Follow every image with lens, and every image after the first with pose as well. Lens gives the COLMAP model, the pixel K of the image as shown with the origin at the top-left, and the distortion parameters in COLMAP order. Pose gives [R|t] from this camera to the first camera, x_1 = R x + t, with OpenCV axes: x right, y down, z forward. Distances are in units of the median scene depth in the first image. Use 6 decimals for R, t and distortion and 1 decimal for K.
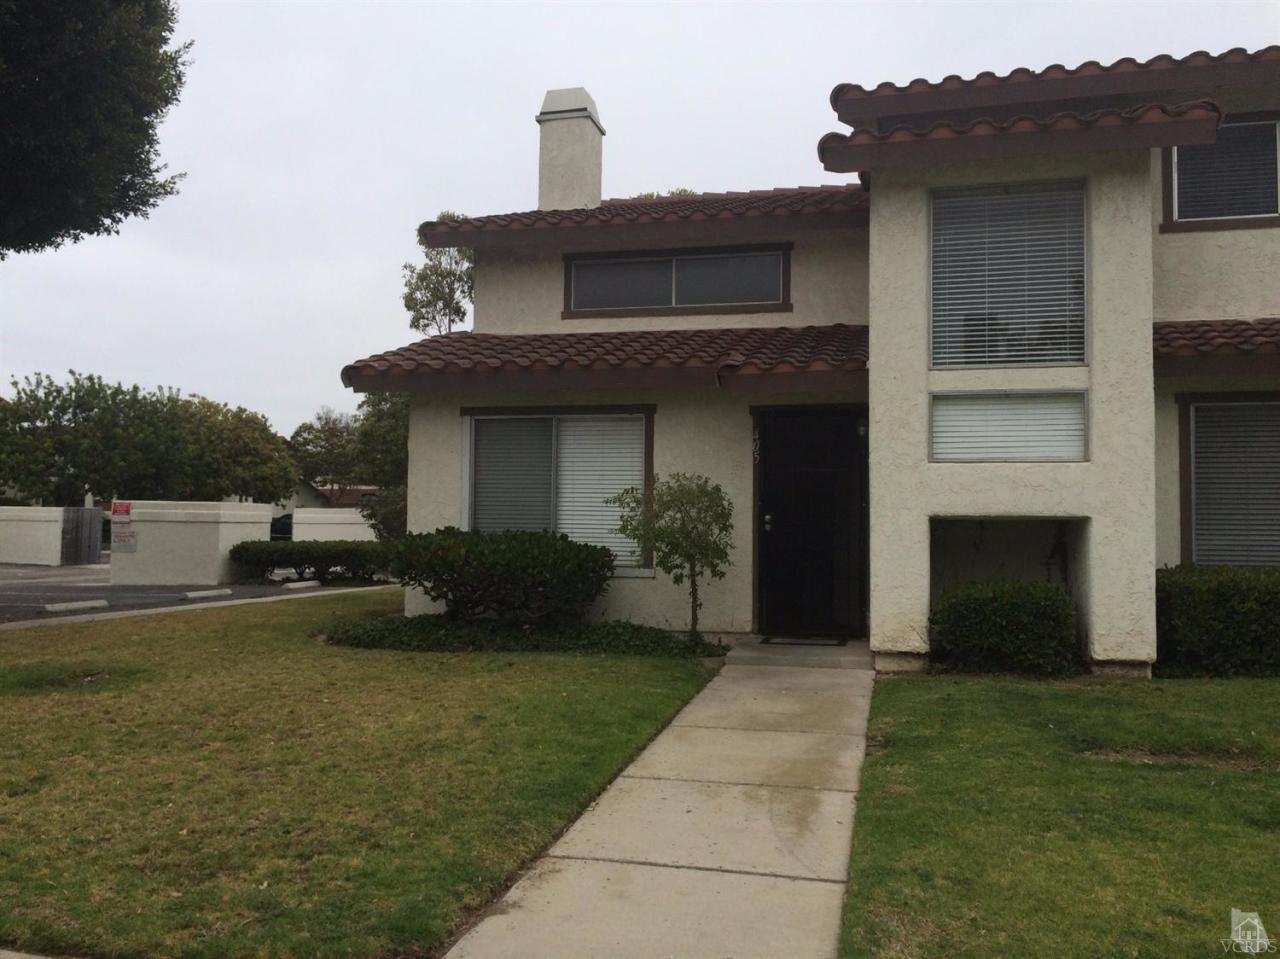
lens RADIAL K [[1094.7, 0, 637.8], [0, 1094.7, 470.4], [0, 0, 1]] dist [0.080233, -0.119545]
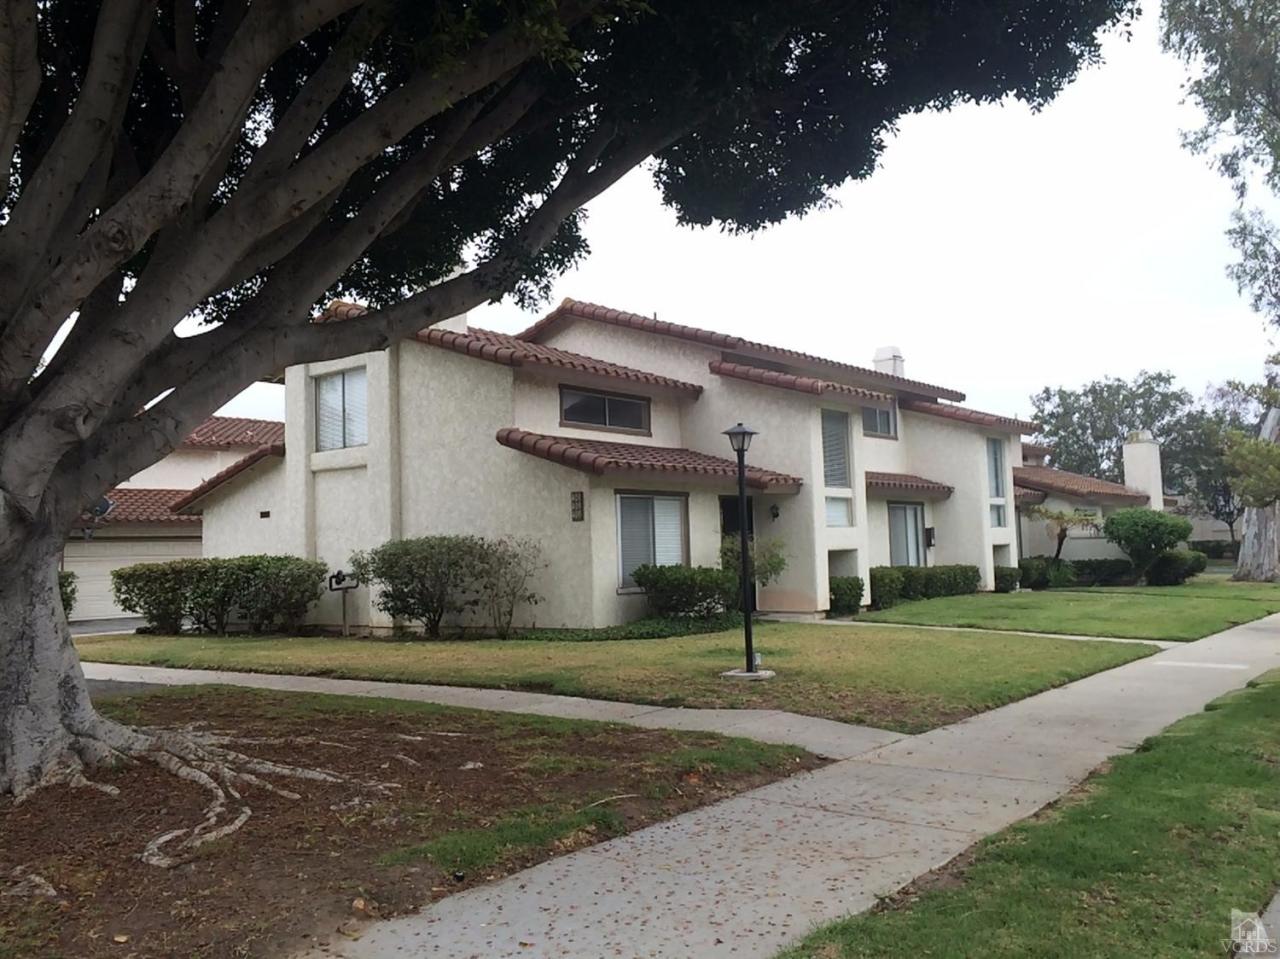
lens RADIAL K [[1094.7, 0, 637.8], [0, 1094.7, 470.4], [0, 0, 1]] dist [0.080233, -0.119545]
pose [[0.419698, 0.049300, 0.906324, -1.795350], [-0.007275, 0.998674, -0.050955, -0.004993], [-0.907634, 0.014792, 0.419501, 0.365766]]
